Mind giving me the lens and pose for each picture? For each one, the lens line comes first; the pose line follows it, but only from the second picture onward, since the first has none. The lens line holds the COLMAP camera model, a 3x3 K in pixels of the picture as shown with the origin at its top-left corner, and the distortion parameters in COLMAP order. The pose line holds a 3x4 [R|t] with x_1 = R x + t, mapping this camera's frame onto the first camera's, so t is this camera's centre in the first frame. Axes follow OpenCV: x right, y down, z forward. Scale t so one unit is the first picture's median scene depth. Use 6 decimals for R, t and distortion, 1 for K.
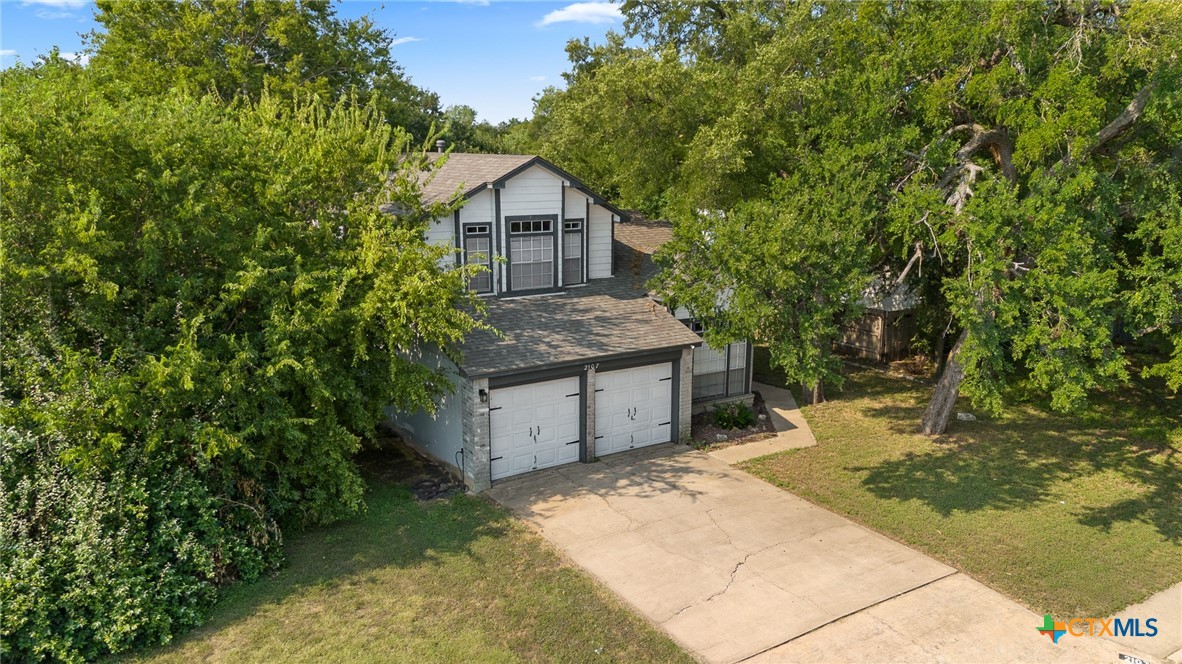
lens RADIAL K [[869.9, 0, 587.7], [0, 869.9, 336.4], [0, 0, 1]] dist [0.069893, -0.035627]
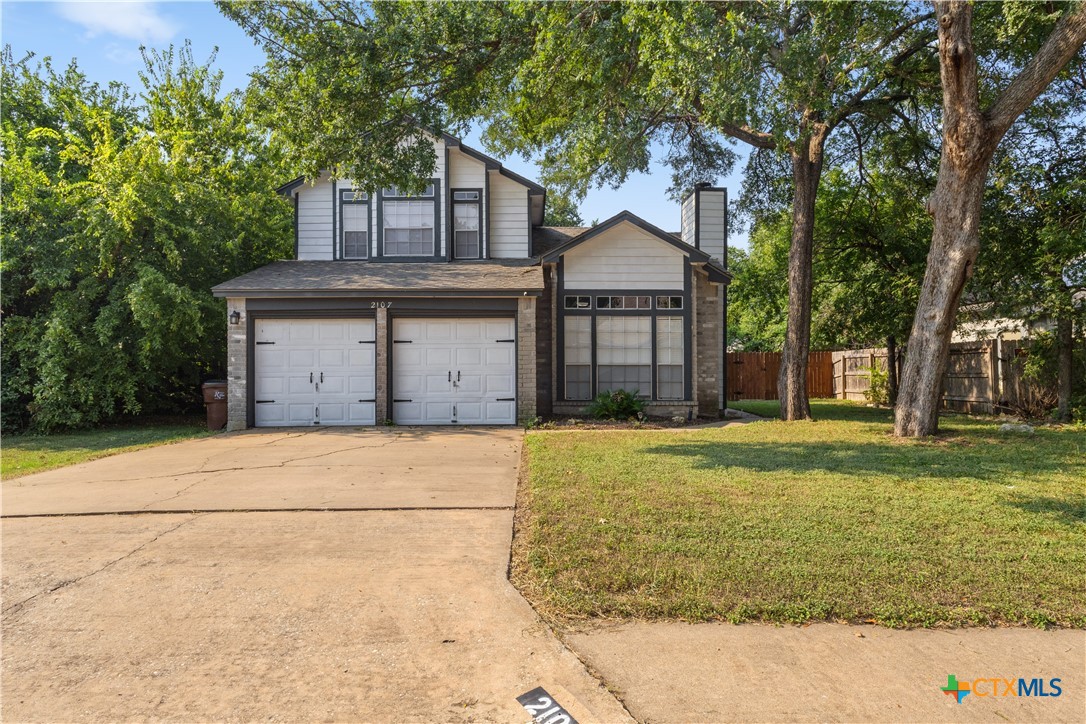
lens RADIAL K [[680.0, 0, 546.5], [0, 680.0, 361.0], [0, 0, 1]] dist [-0.006321, -0.000626]
pose [[0.851029, -0.021325, -0.524686, 0.545005], [-0.099846, 0.974376, -0.201550, 0.230095], [0.515539, 0.223912, 0.827093, 0.620853]]
